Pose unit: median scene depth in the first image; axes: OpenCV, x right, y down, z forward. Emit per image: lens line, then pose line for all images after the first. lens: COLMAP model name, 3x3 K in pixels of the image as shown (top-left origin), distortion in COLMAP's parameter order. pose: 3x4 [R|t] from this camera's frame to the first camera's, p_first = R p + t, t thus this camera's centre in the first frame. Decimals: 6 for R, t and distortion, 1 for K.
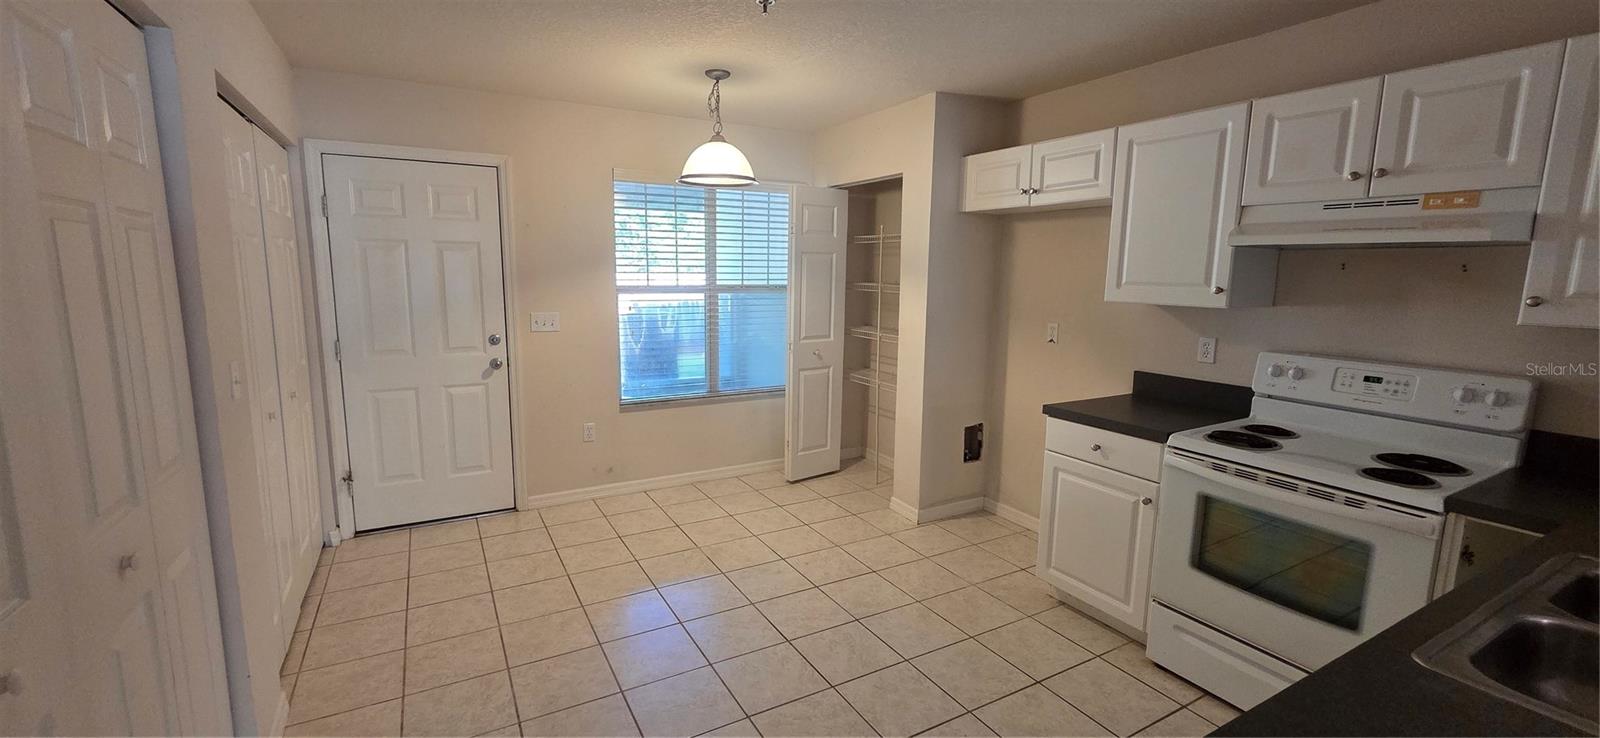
lens RADIAL K [[654.9, 0, 797.0], [0, 654.9, 366.4], [0, 0, 1]] dist [0.000864, -0.000101]
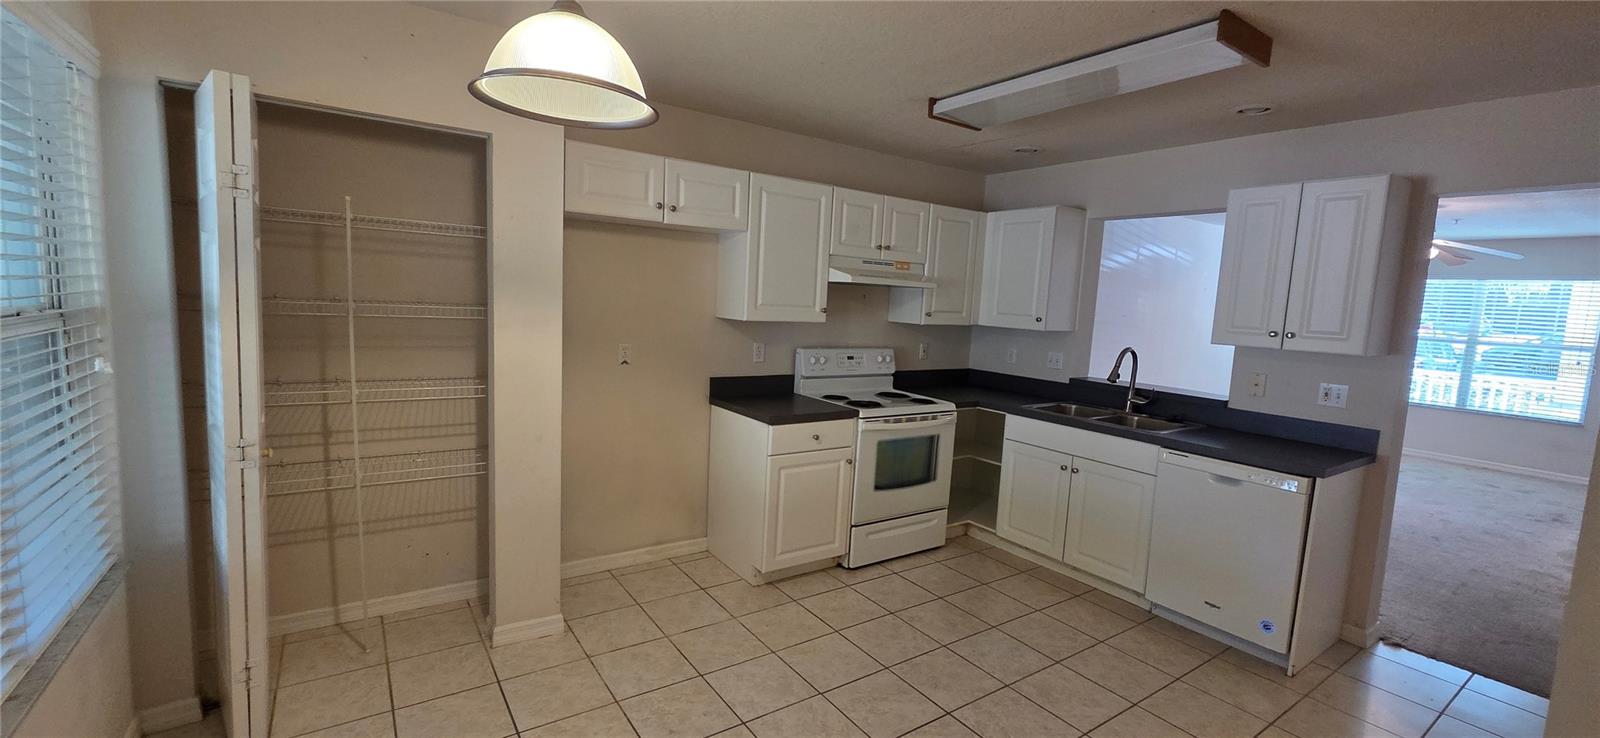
lens RADIAL K [[654.9, 0, 797.0], [0, 654.9, 366.4], [0, 0, 1]] dist [0.000864, -0.000101]
pose [[-0.089741, -0.121315, 0.988549, -0.626476], [0.097428, 0.986724, 0.129935, -0.144333], [-0.991188, 0.107973, -0.076730, 0.907733]]
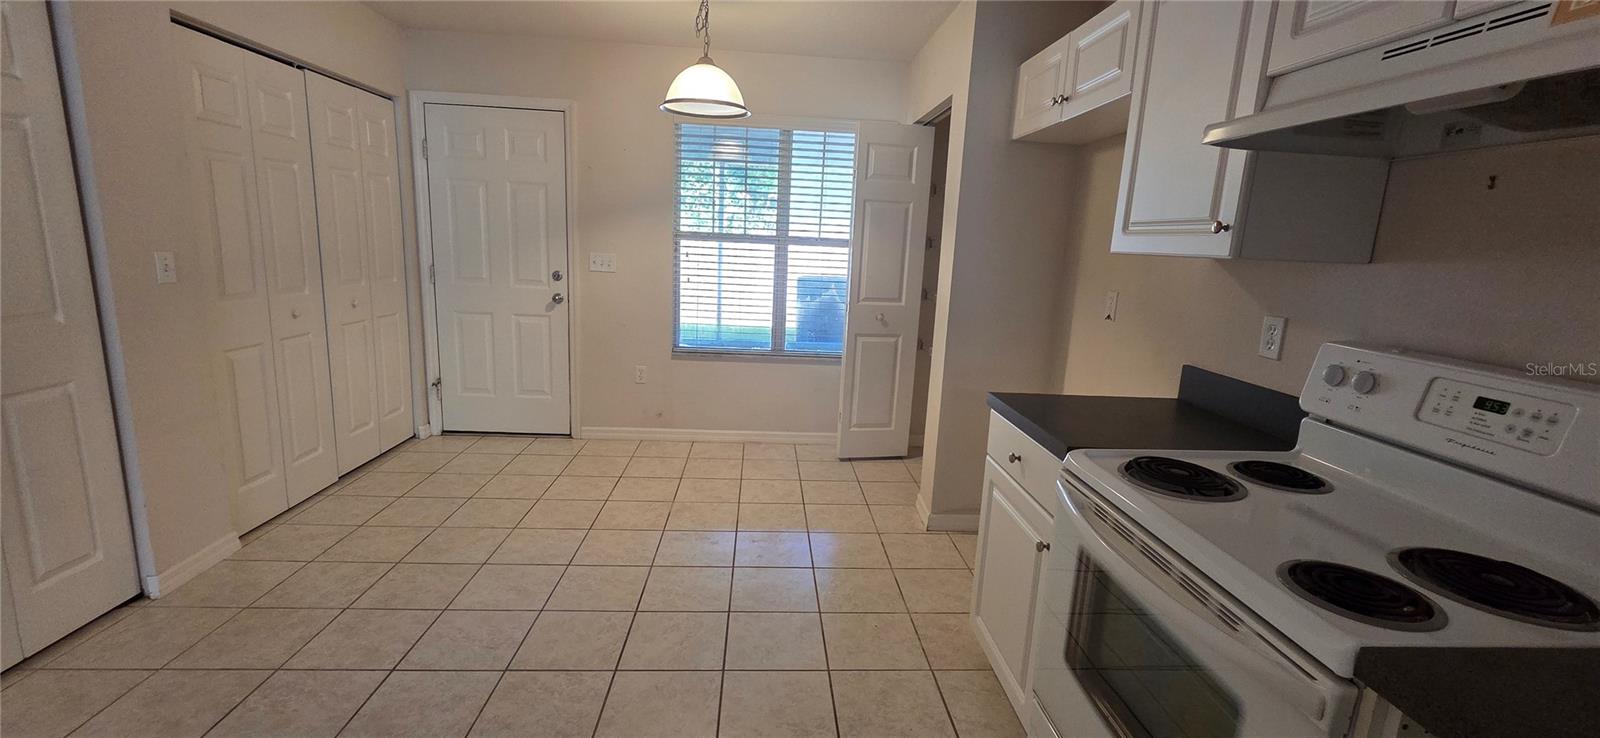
lens RADIAL K [[657.9, 0, 800.0], [0, 657.9, 369.0], [0, 0, 1]] dist [-0.000892, -0.000029]
pose [[0.898734, 0.115384, -0.423040, 0.433876], [-0.101268, 0.993294, 0.055779, 0.012782], [0.426640, -0.007290, 0.904392, 0.229110]]
